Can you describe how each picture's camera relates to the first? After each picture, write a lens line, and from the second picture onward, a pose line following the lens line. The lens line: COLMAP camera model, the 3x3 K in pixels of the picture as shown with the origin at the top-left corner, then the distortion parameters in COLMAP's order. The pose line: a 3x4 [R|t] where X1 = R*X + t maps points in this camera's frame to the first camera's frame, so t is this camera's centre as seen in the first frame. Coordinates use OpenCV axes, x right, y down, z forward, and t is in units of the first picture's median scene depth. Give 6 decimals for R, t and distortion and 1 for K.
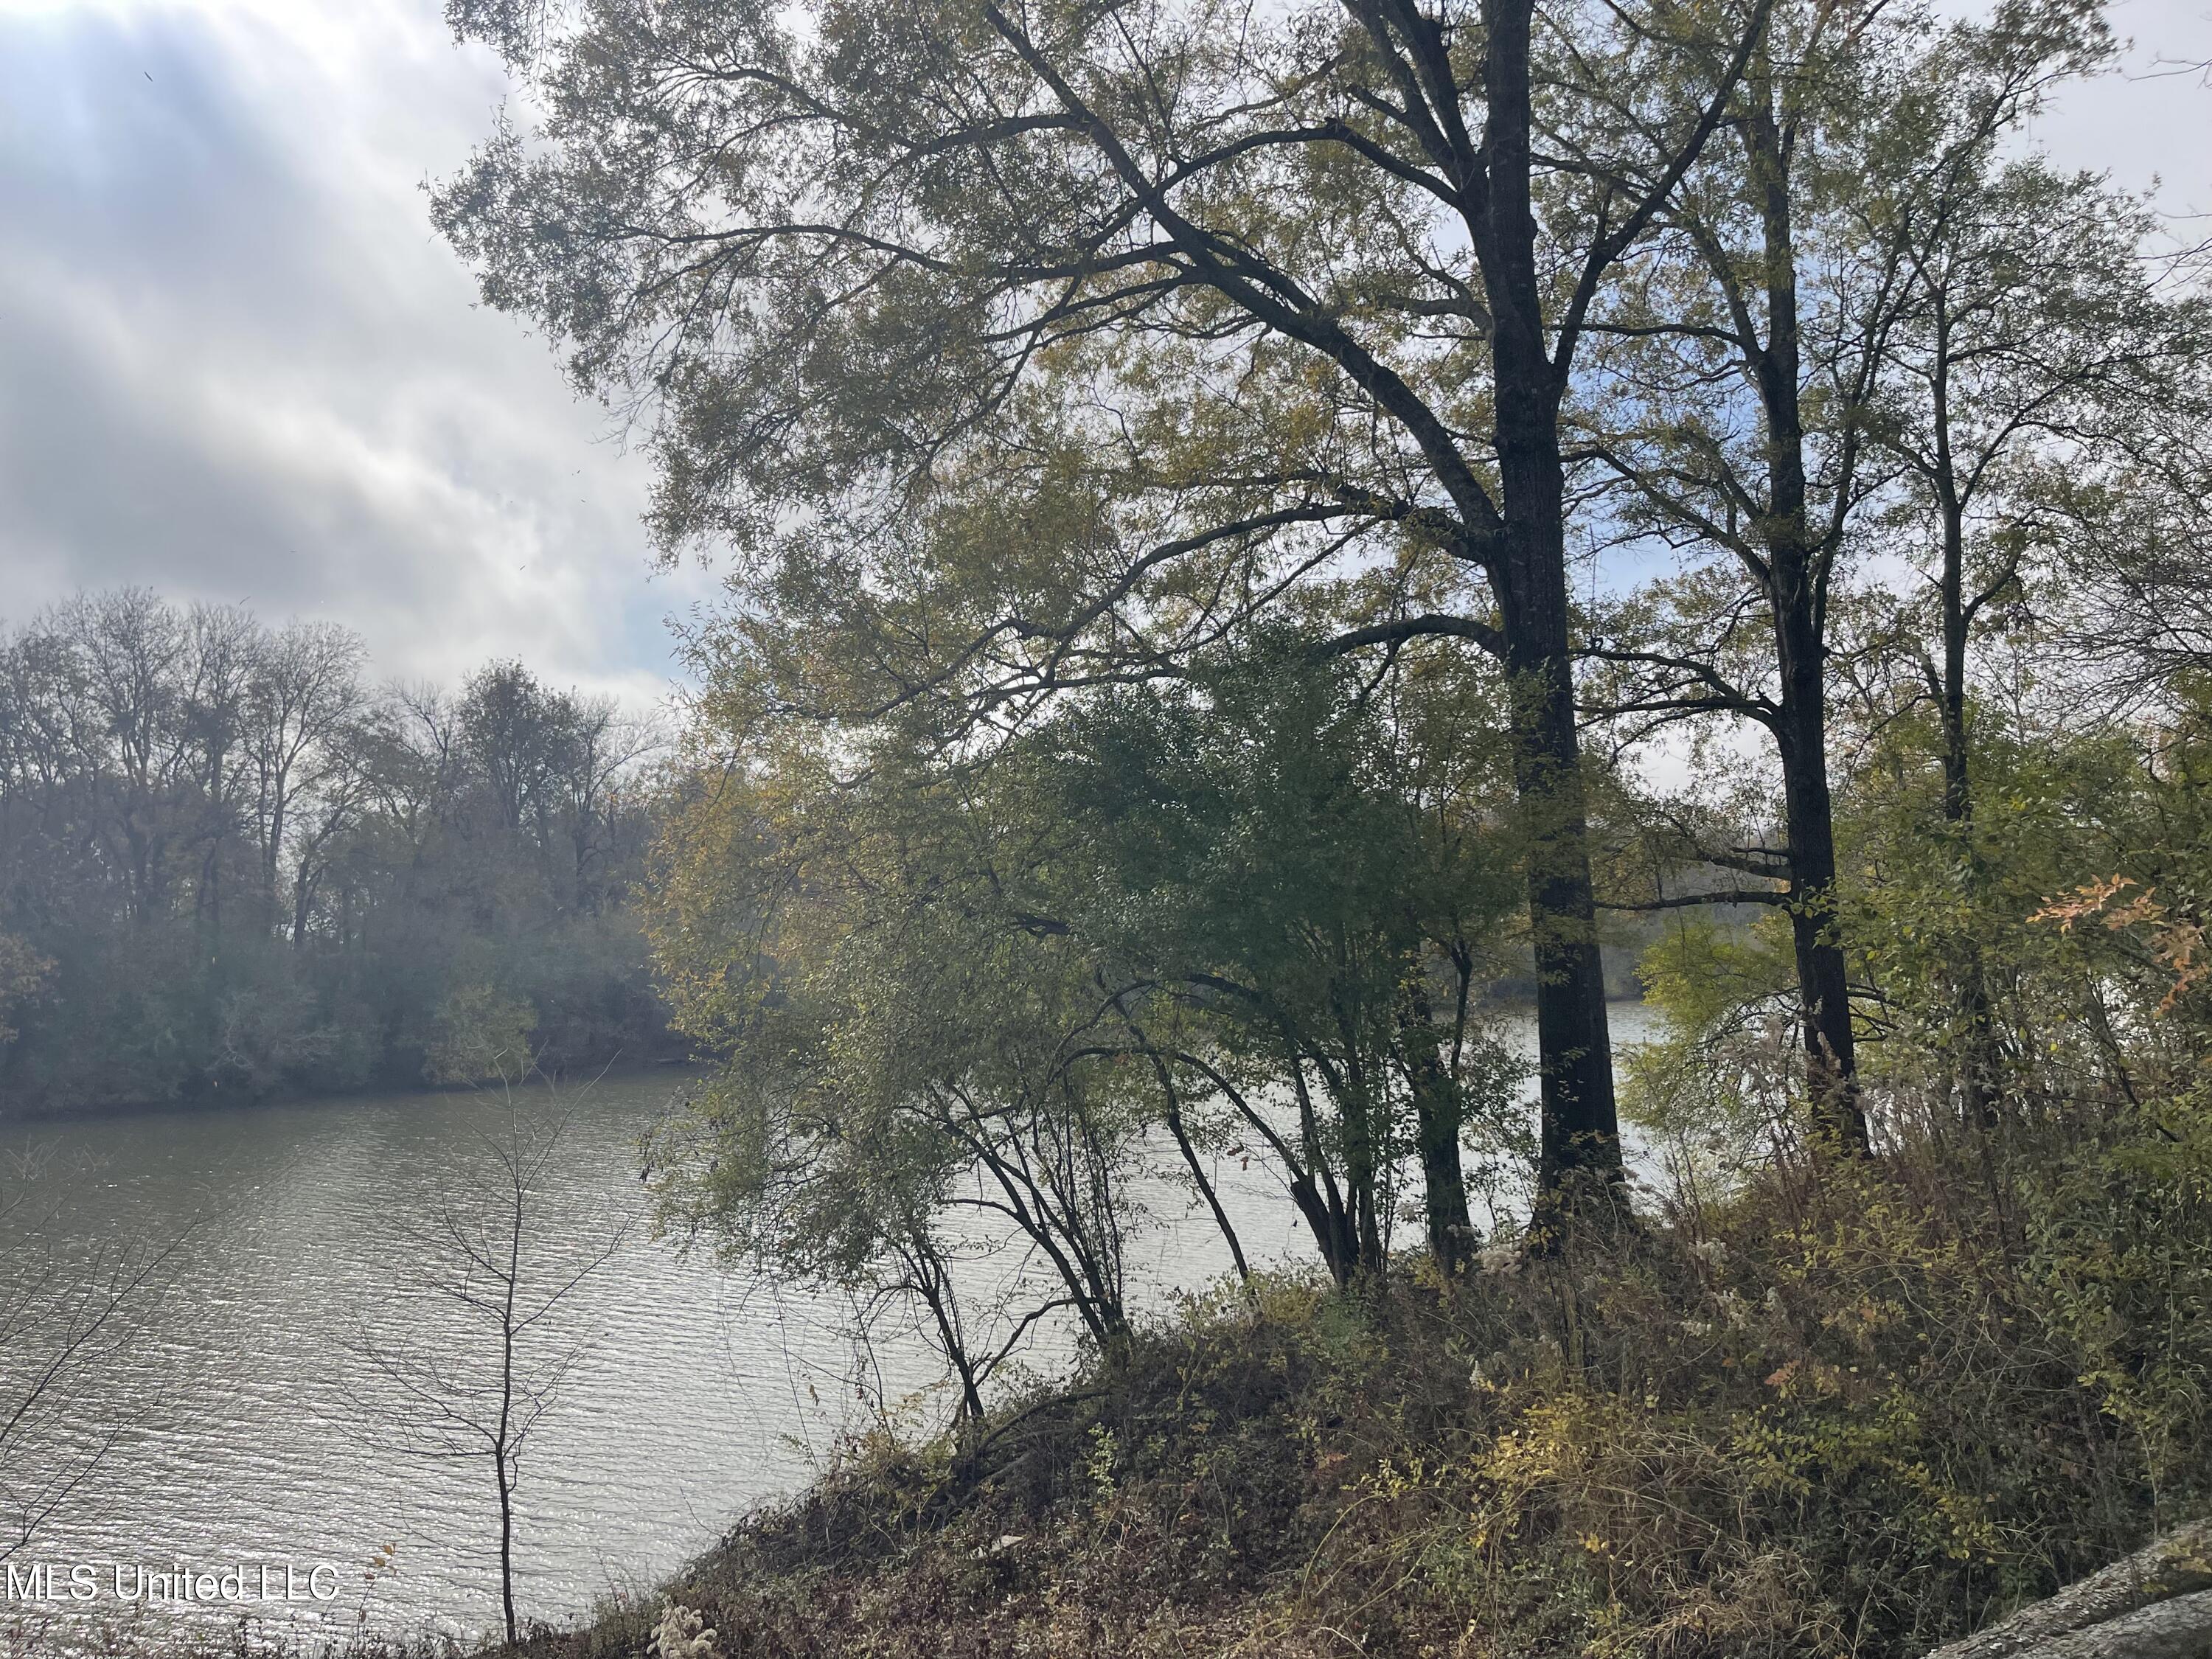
lens RADIAL K [[1668.2, 0, 1093.8], [0, 1668.2, 819.1], [0, 0, 1]] dist [0.048628, -0.045389]
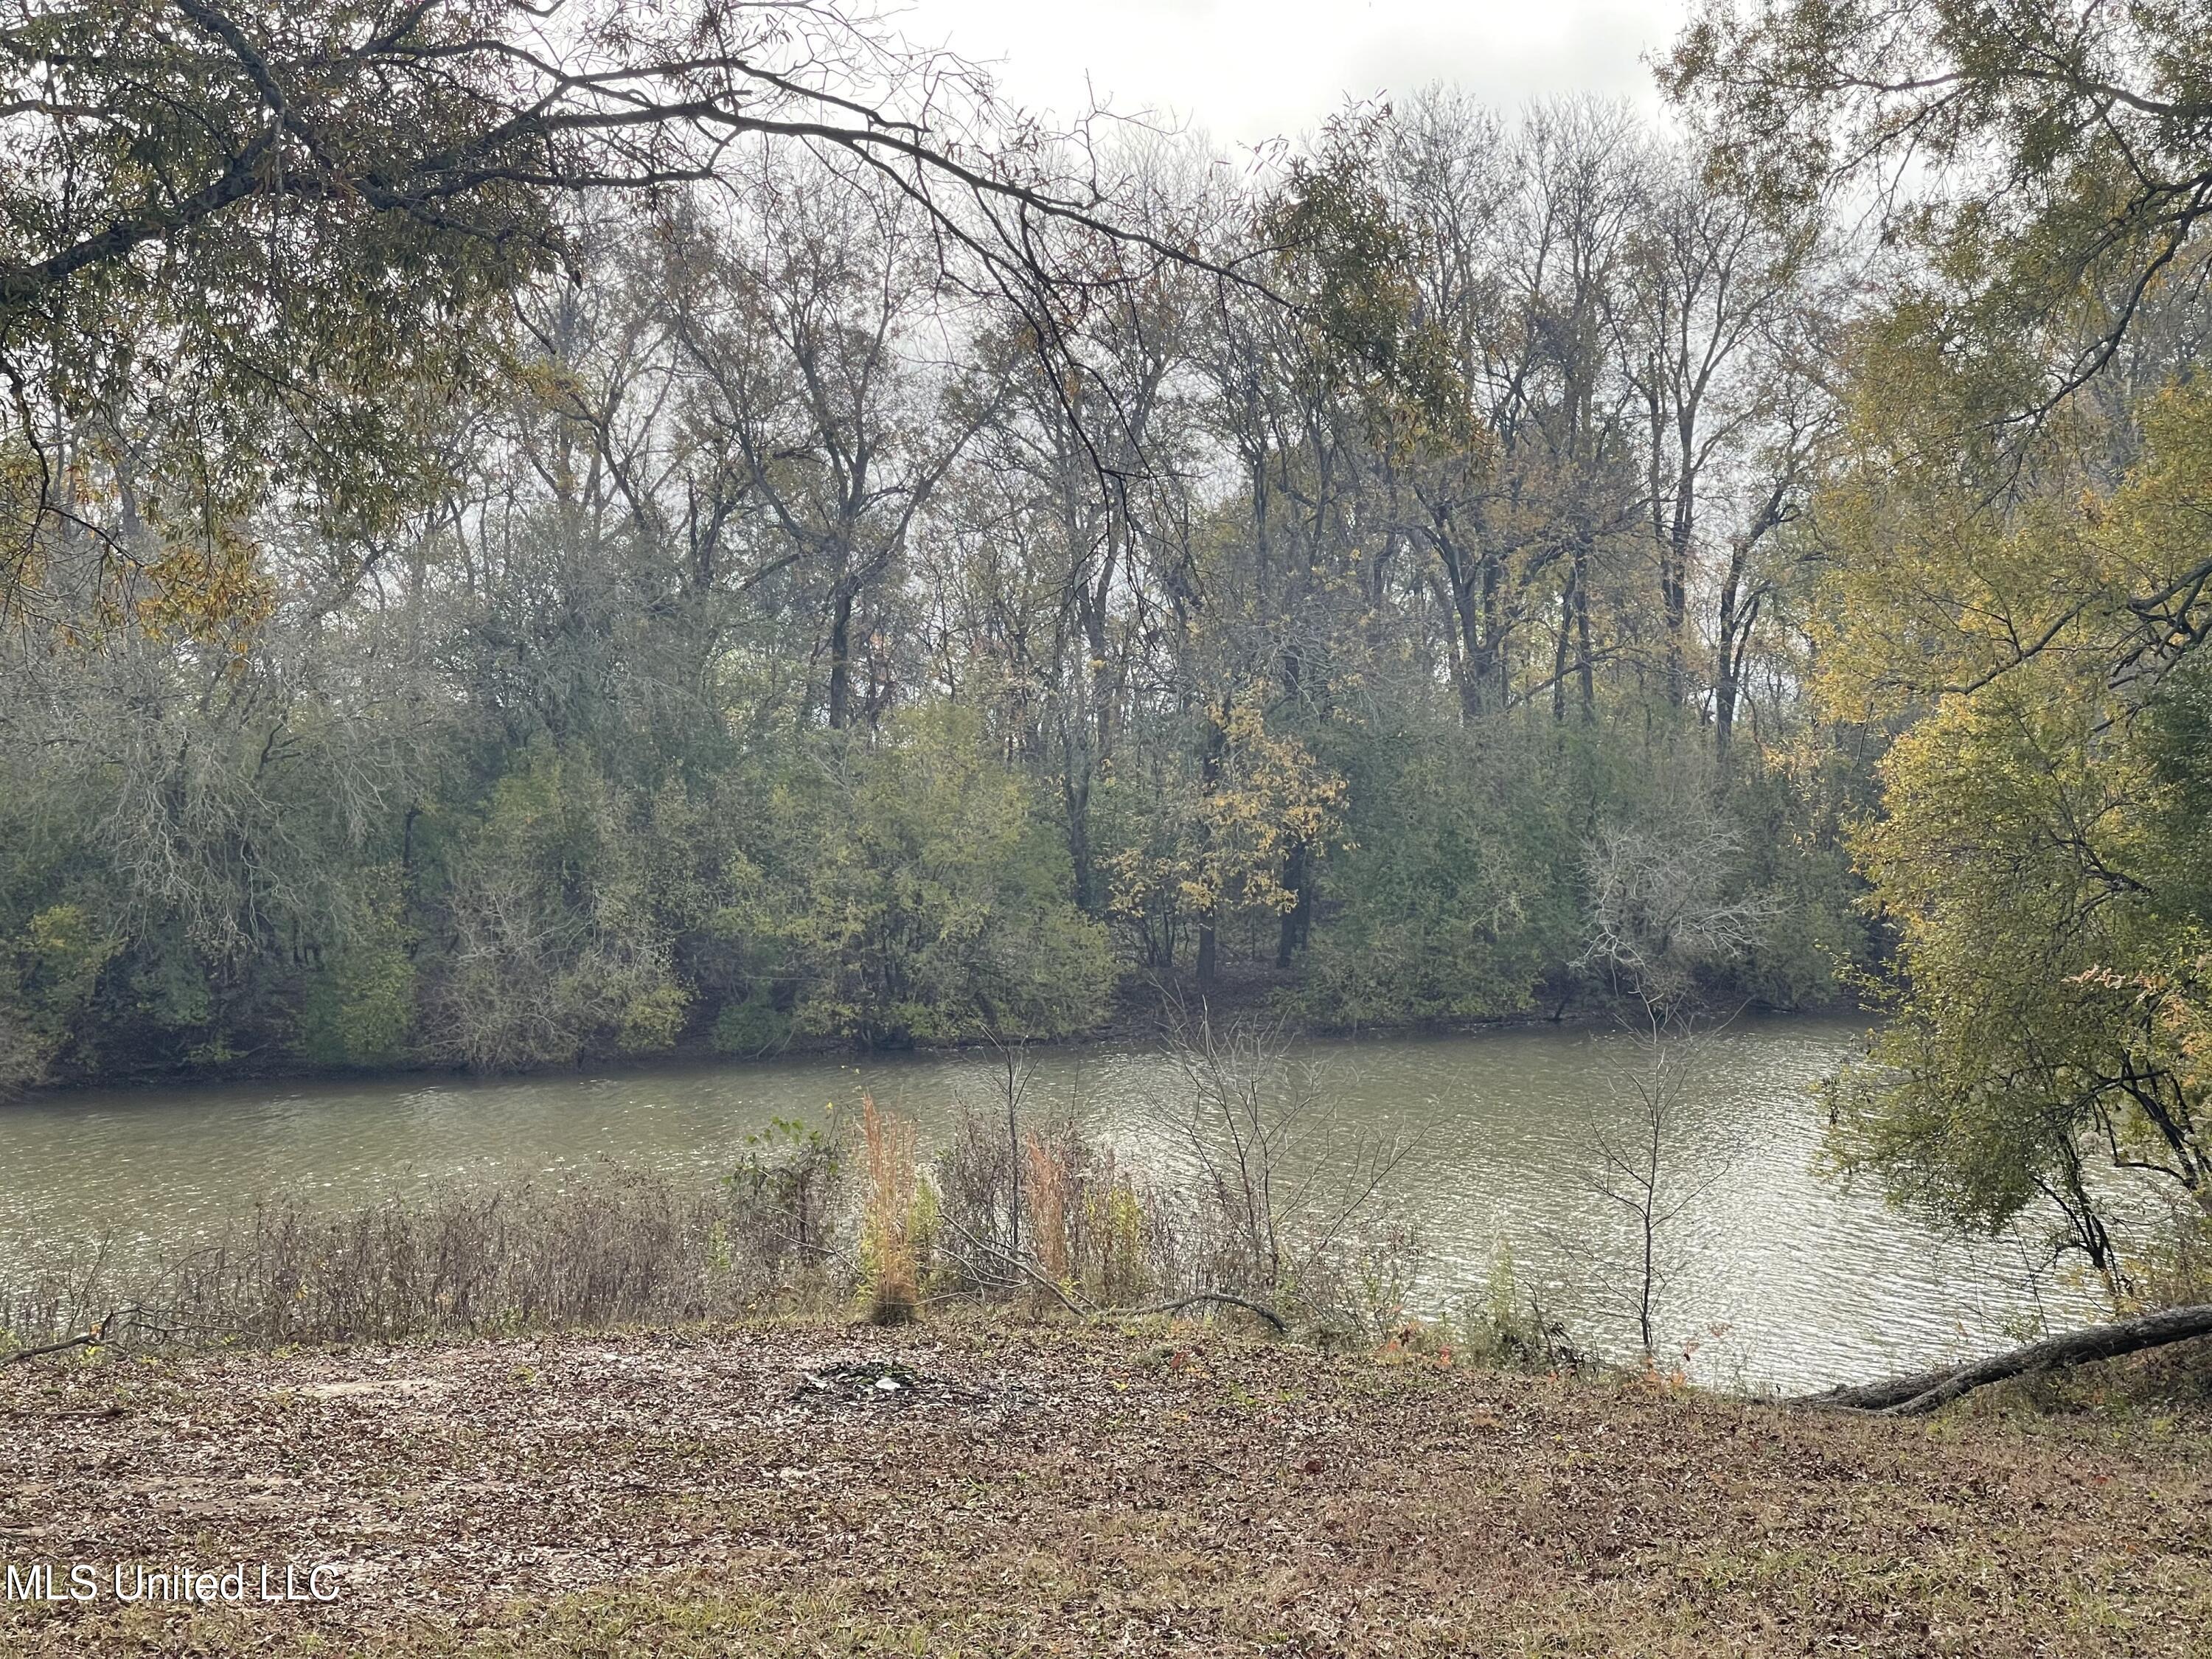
lens RADIAL K [[4099.9, 0, 1144.1], [0, 4099.9, 744.3], [0, 0, 1]] dist [0.205518, 0.000000]
pose [[0.824236, -0.002849, -0.566239, 0.119049], [0.055233, 0.995623, 0.075389, -0.032376], [0.563546, -0.093414, 0.820786, -0.184399]]
